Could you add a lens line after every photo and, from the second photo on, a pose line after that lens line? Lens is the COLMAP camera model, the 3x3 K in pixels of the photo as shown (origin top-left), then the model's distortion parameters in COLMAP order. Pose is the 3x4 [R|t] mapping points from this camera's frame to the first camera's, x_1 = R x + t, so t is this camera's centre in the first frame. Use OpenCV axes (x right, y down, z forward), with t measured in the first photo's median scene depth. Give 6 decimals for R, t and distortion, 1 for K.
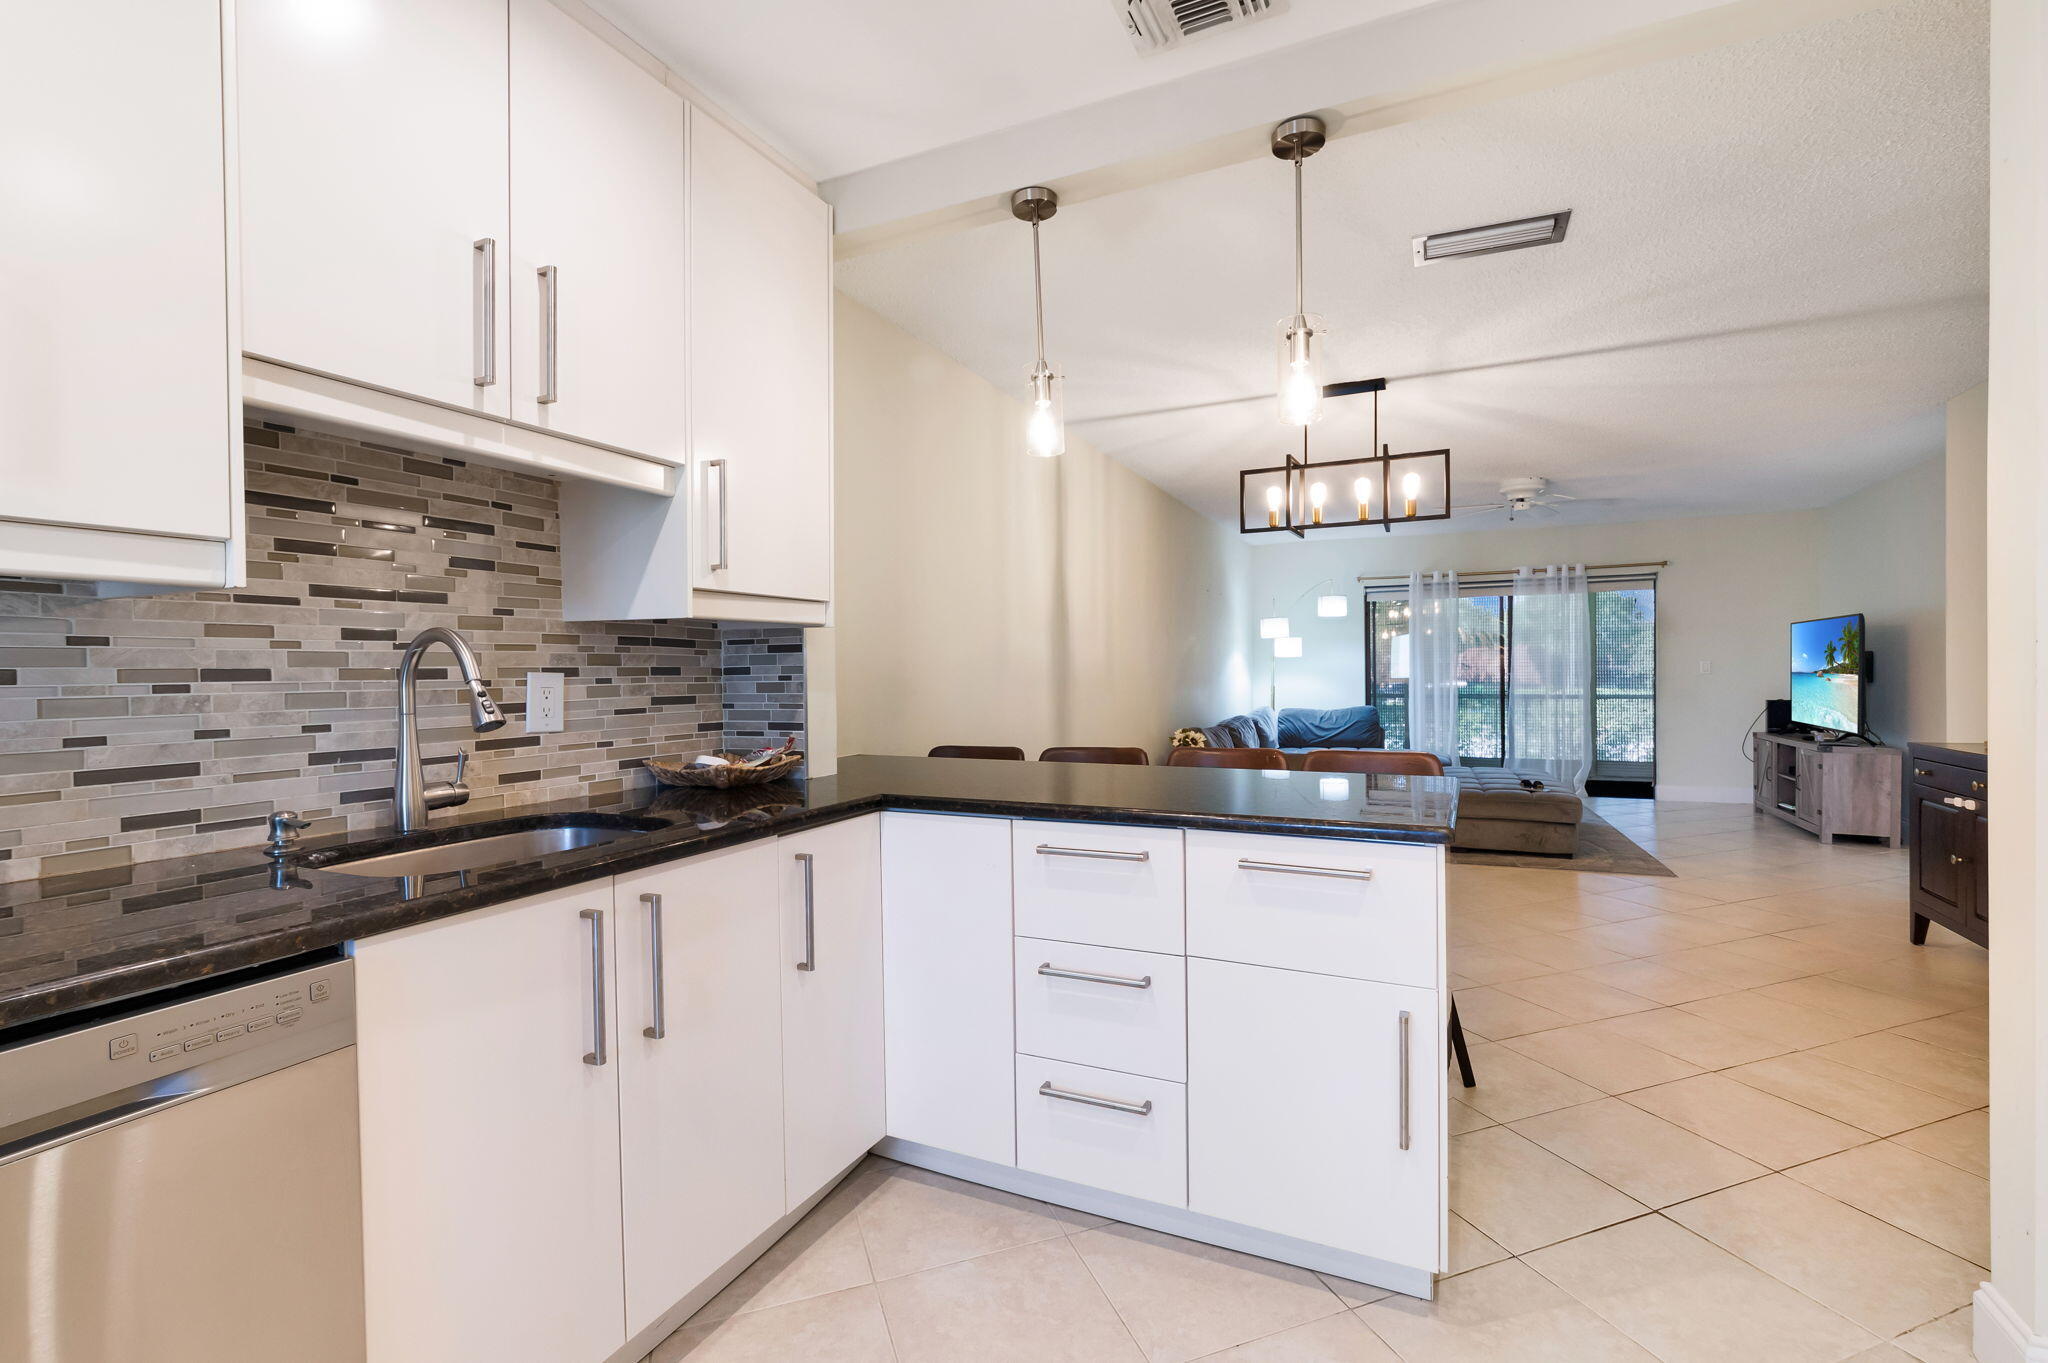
lens RADIAL K [[899.5, 0, 1035.8], [0, 899.5, 680.7], [0, 0, 1]] dist [-0.002608, 0.000555]
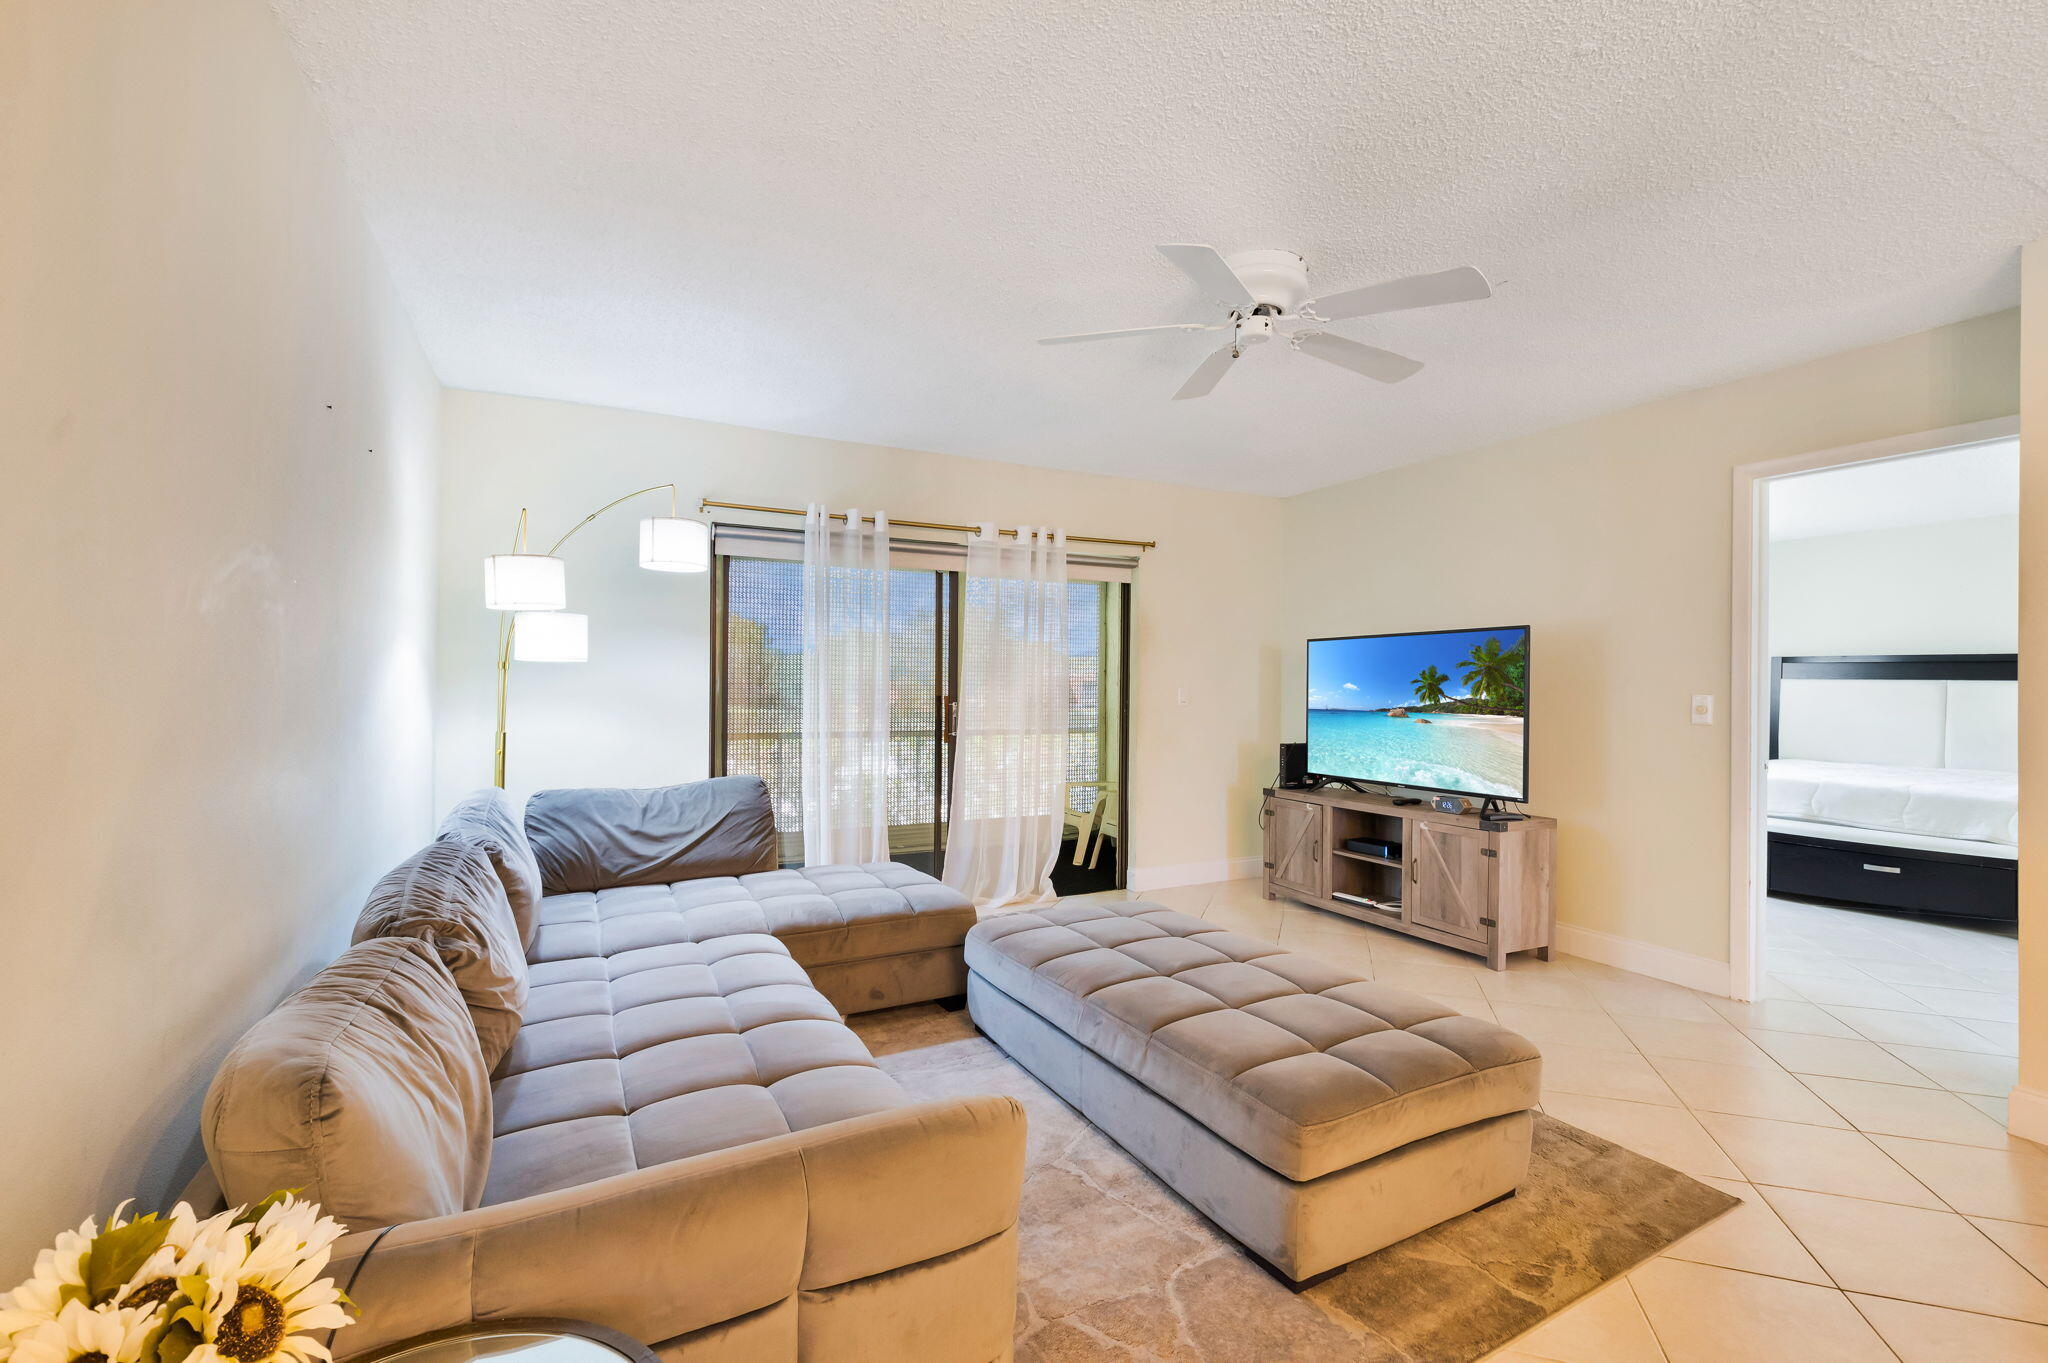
lens RADIAL K [[899.5, 0, 1035.8], [0, 899.5, 680.7], [0, 0, 1]] dist [-0.002608, 0.000555]
pose [[0.597857, 0.022826, 0.801277, 0.395630], [-0.006768, 0.999703, -0.023429, -0.045515], [-0.801574, 0.008584, 0.597834, 2.654298]]
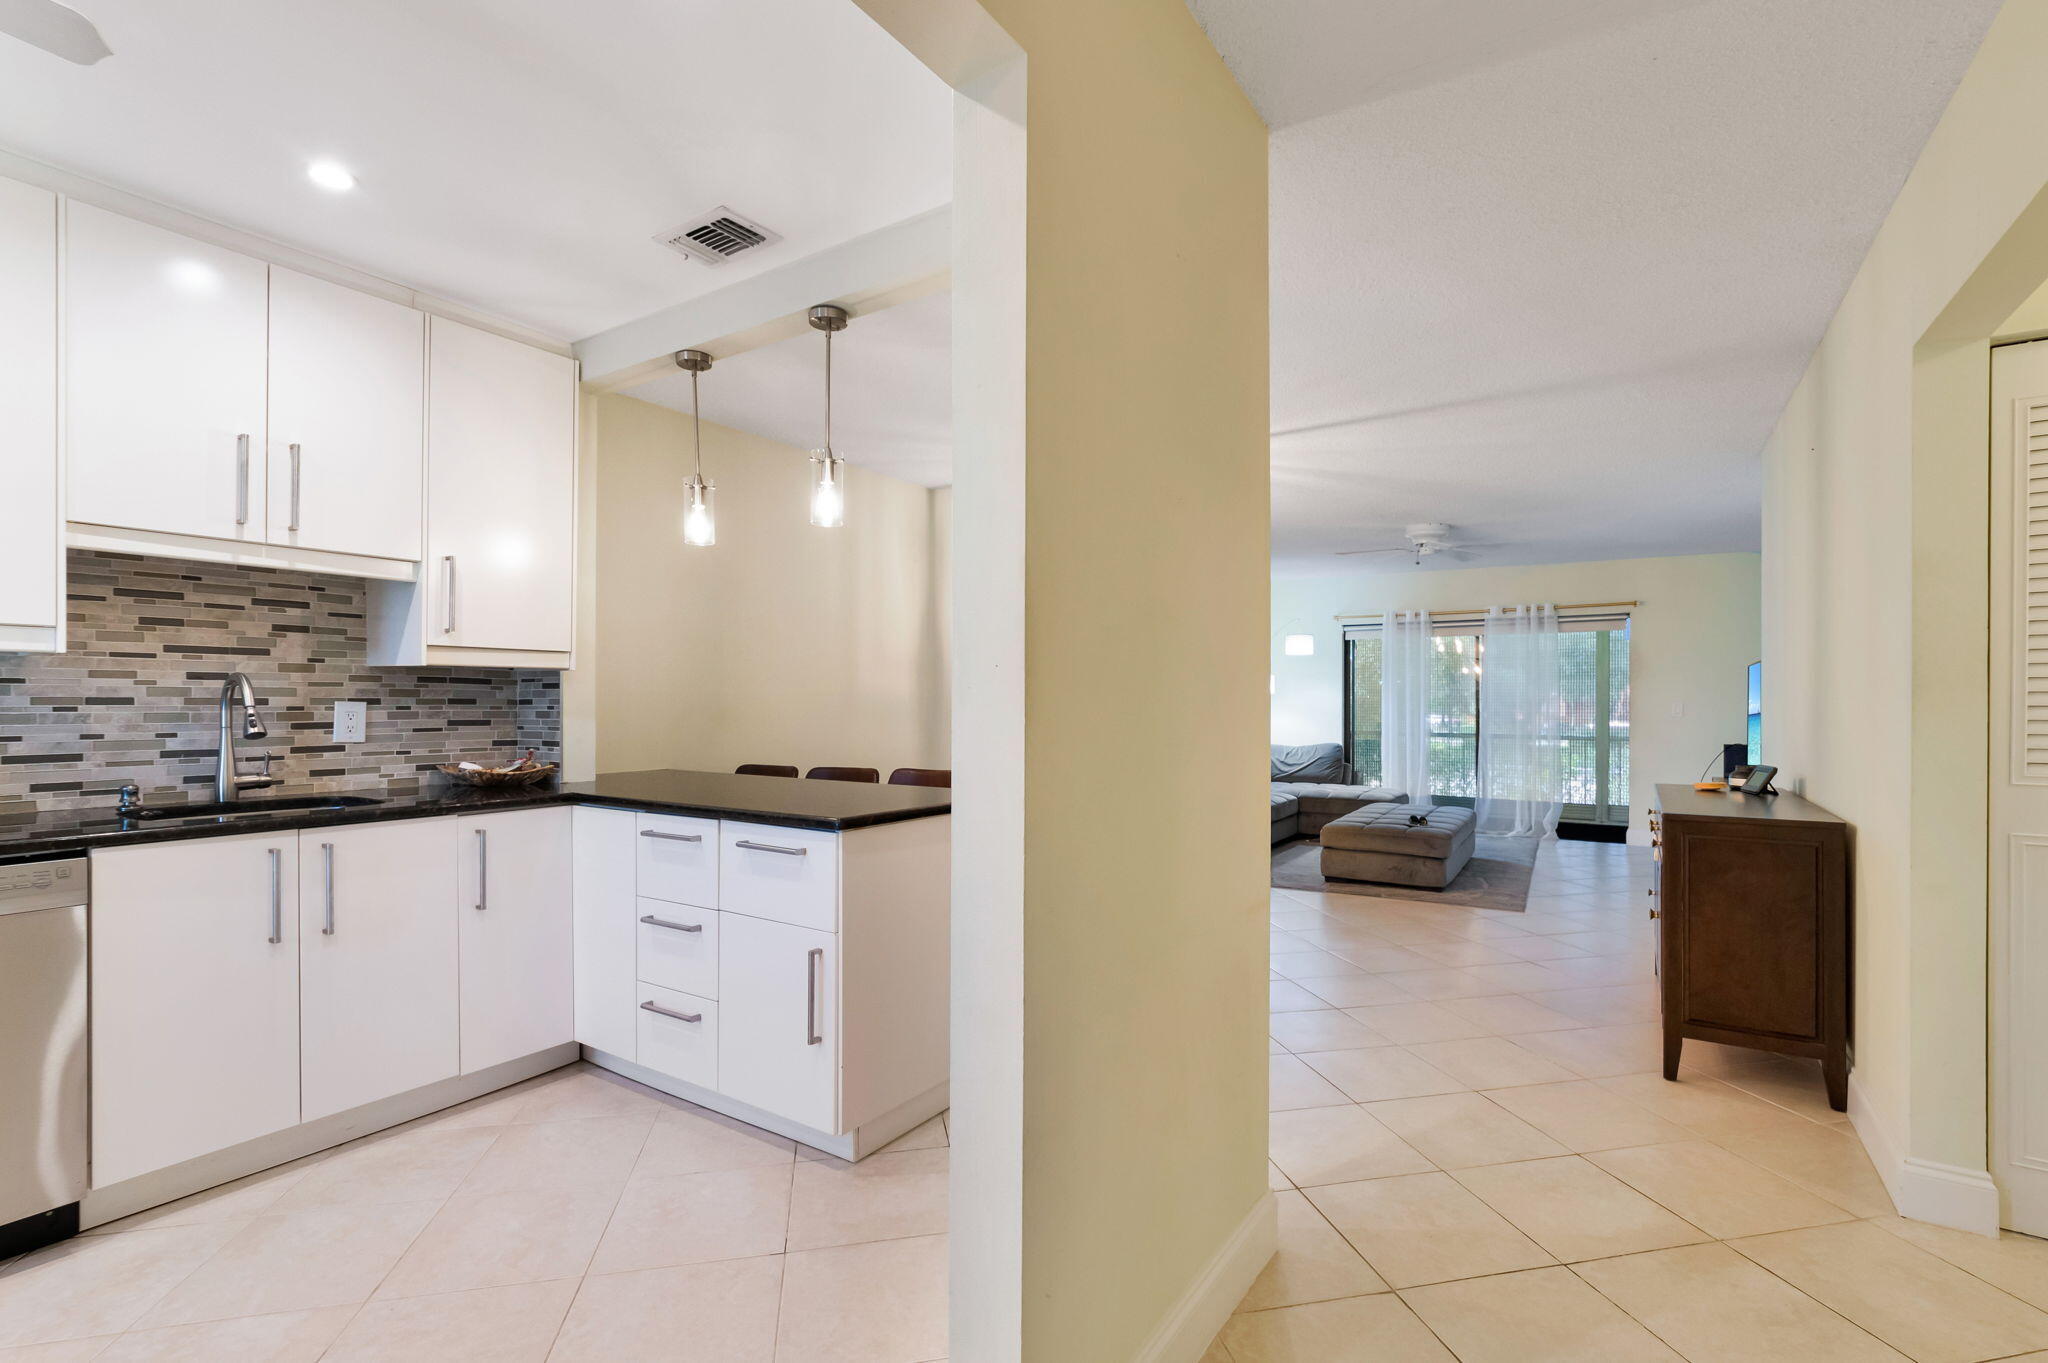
lens RADIAL K [[923.1, 0, 1039.7], [0, 923.1, 703.9], [0, 0, 1]] dist [-0.016169, 0.009011]
pose [[0.990473, 0.014021, -0.136991, 0.790728], [-0.015282, 0.999850, -0.008162, -0.010595], [0.136856, 0.010177, 0.990539, -0.329235]]
